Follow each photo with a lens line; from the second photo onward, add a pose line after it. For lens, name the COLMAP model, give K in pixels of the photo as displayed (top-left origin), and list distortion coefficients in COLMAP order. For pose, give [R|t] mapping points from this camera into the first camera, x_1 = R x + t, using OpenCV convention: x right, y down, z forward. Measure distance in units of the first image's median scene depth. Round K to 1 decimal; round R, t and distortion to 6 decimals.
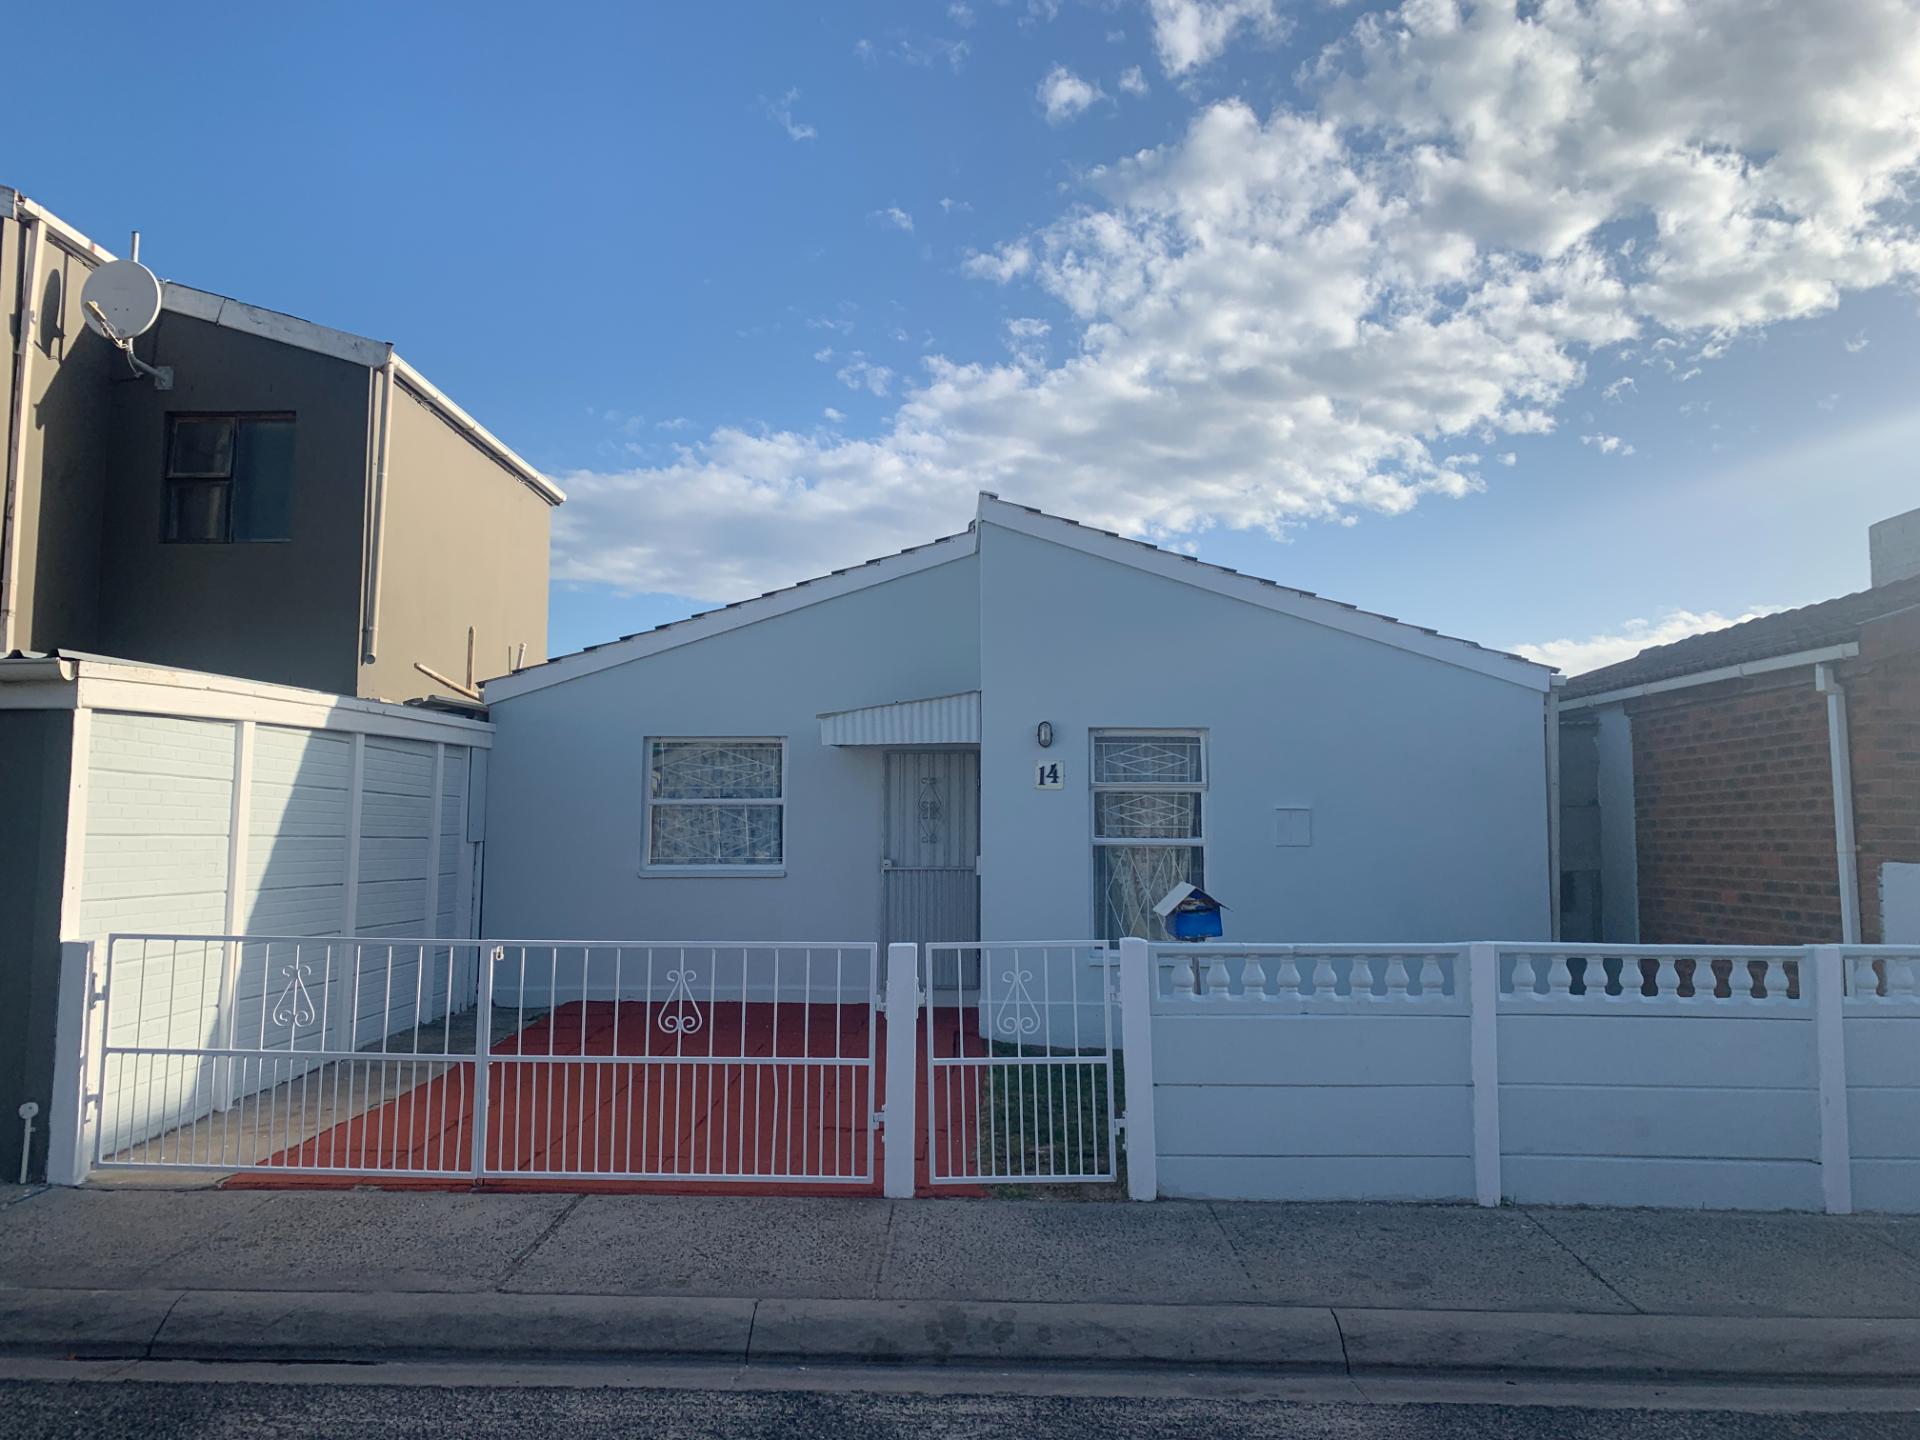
lens RADIAL K [[1464.6, 0, 947.1], [0, 1464.6, 720.8], [0, 0, 1]] dist [0.054715, -0.066008]
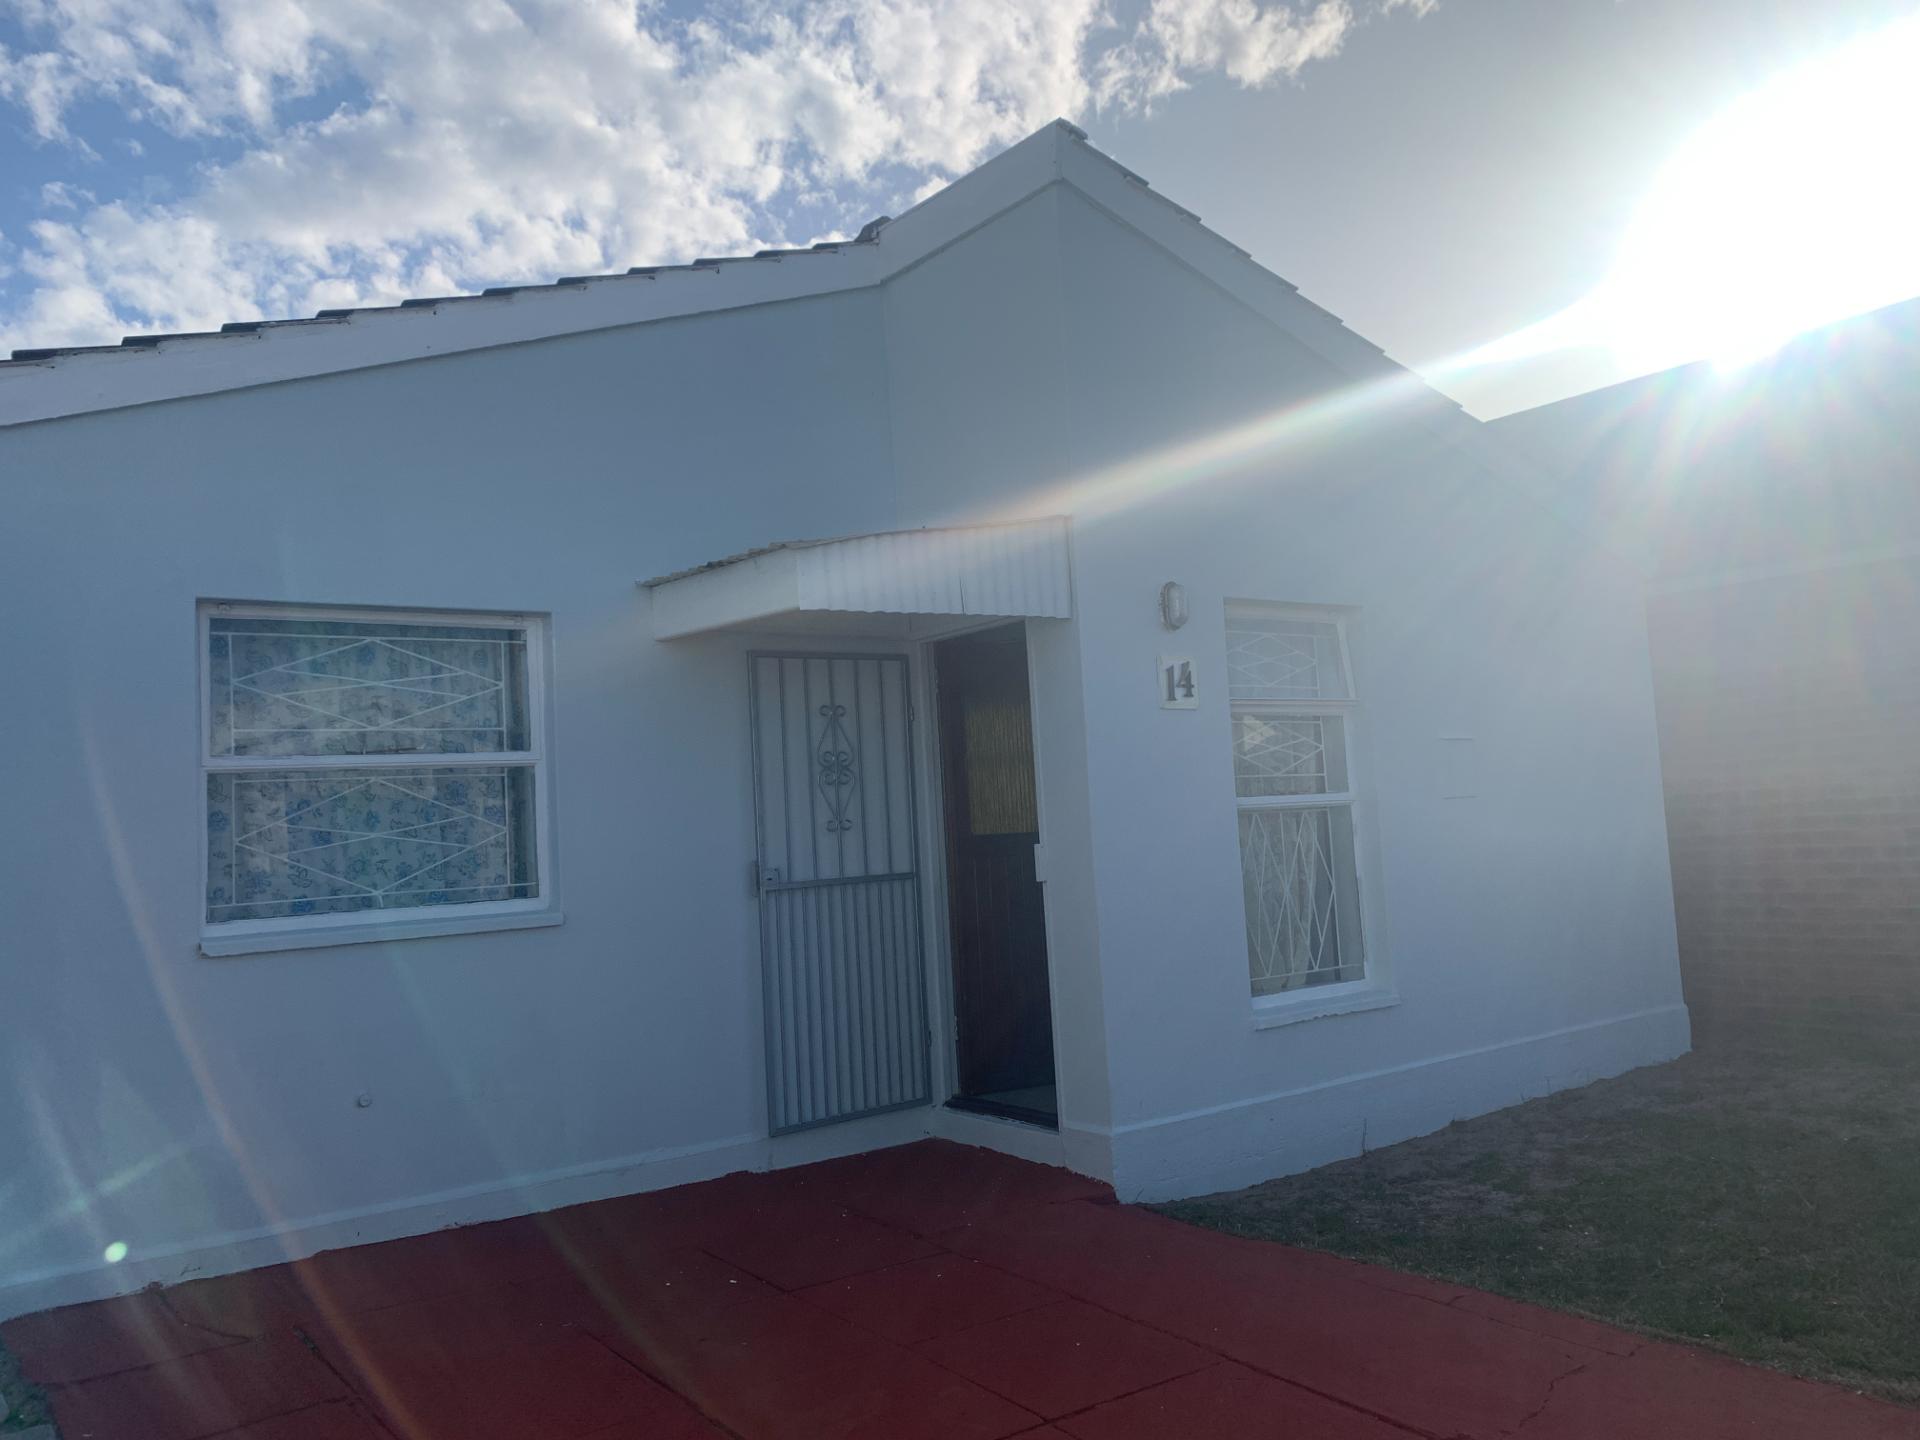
lens RADIAL K [[1492.2, 0, 963.4], [0, 1492.2, 682.4], [0, 0, 1]] dist [-0.001974, -0.005047]
pose [[0.785420, 0.012608, 0.618834, -0.265902], [0.011518, 0.999322, -0.034978, 0.044398], [-0.618855, 0.034600, 0.784743, 0.497651]]
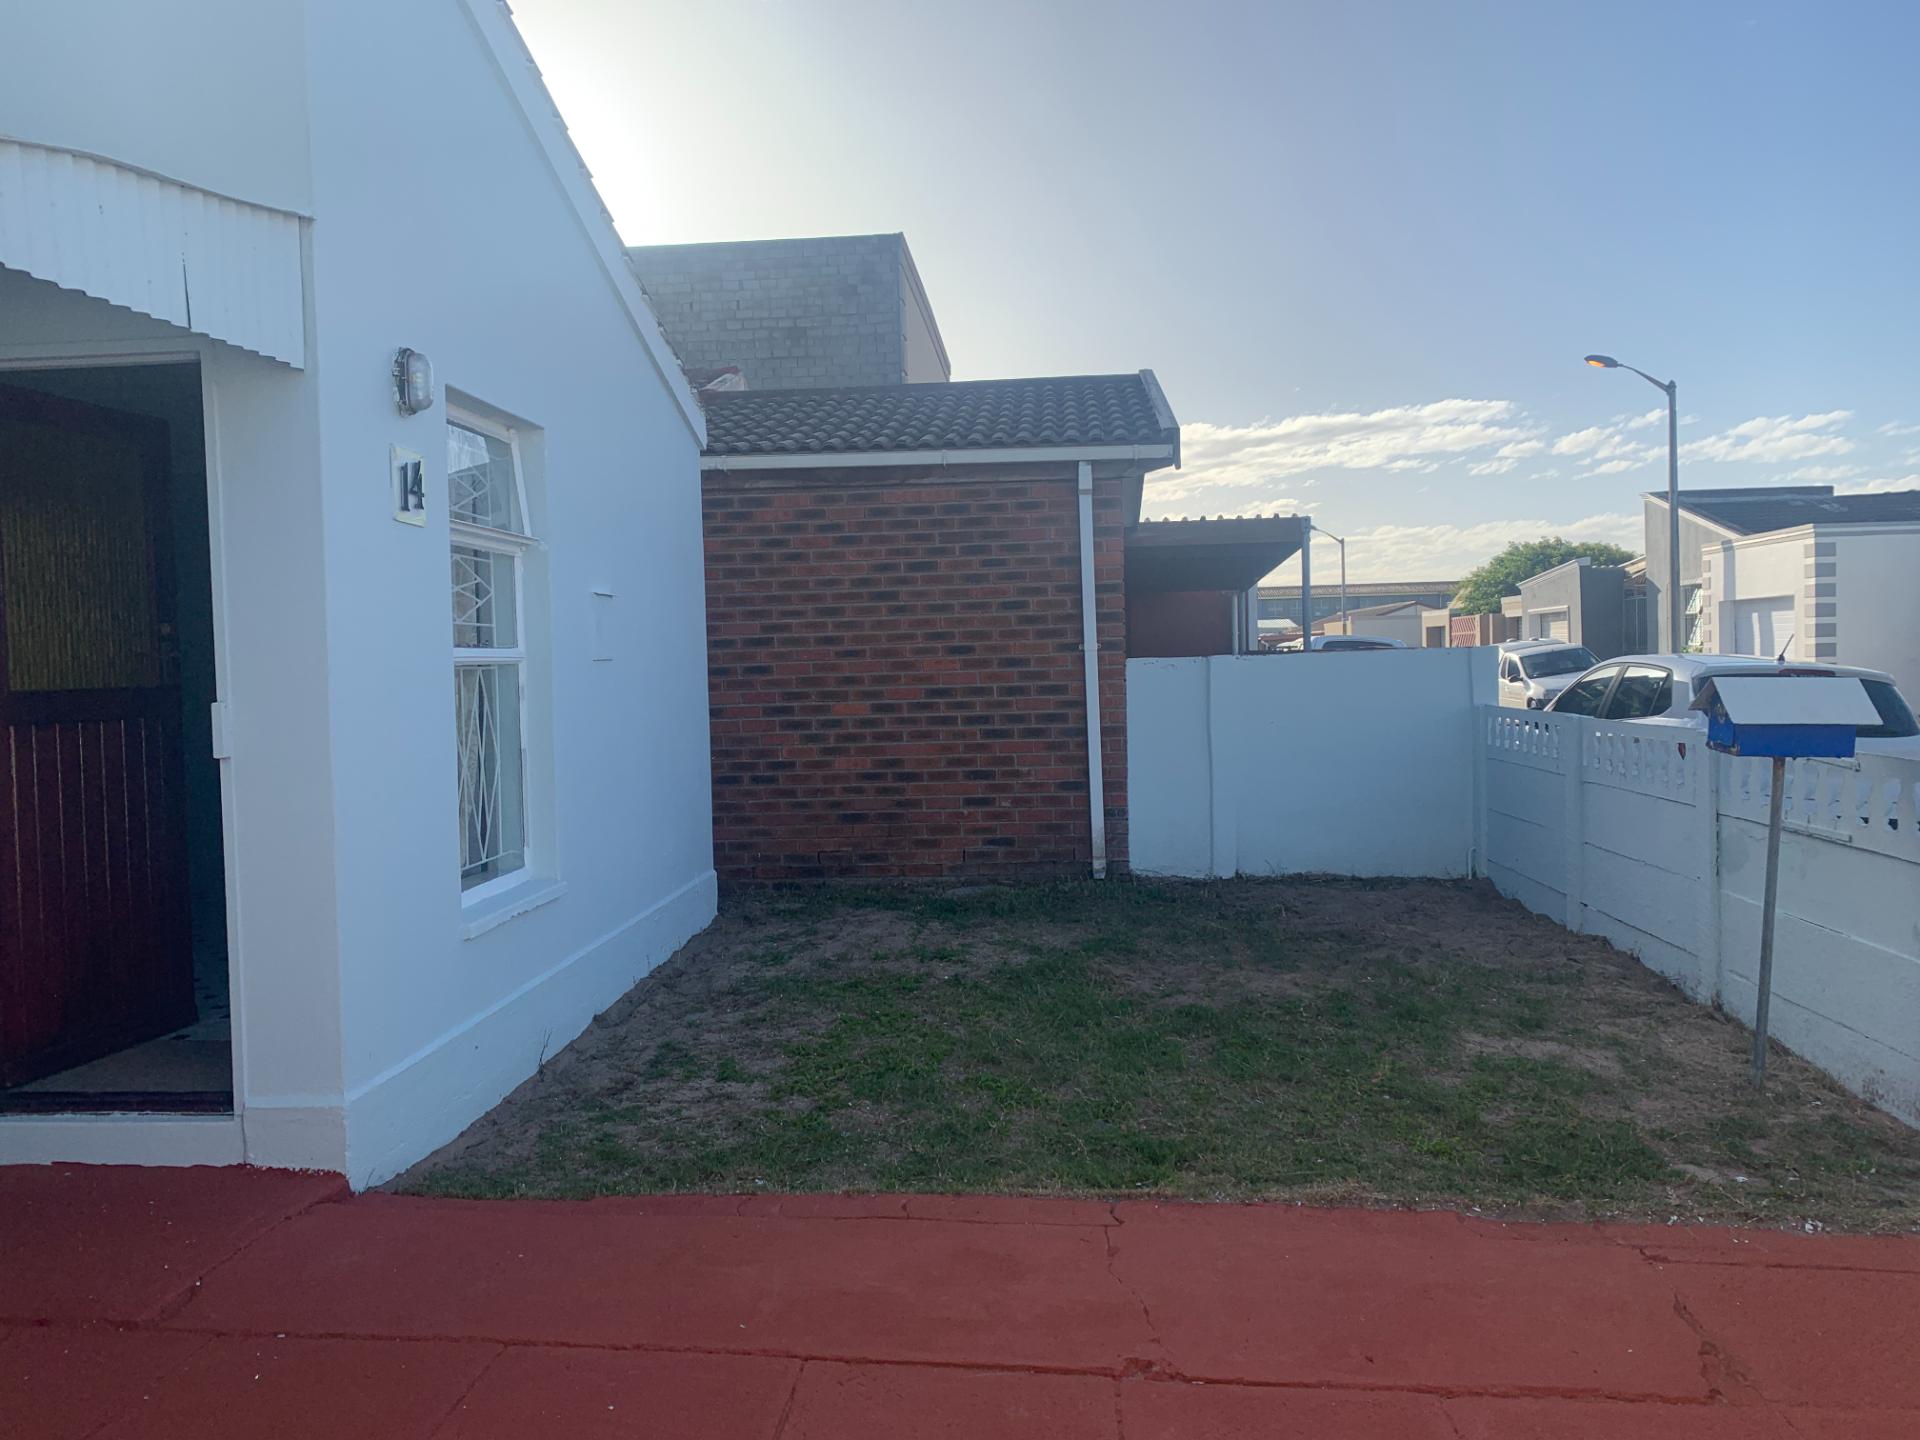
lens RADIAL K [[1455.6, 0, 949.3], [0, 1455.6, 707.2], [0, 0, 1]] dist [0.024911, -0.010100]
pose [[0.047964, -0.038015, 0.998125, -0.258211], [-0.050618, 0.997899, 0.040439, 0.058767], [-0.997566, -0.052462, 0.045939, 0.668877]]
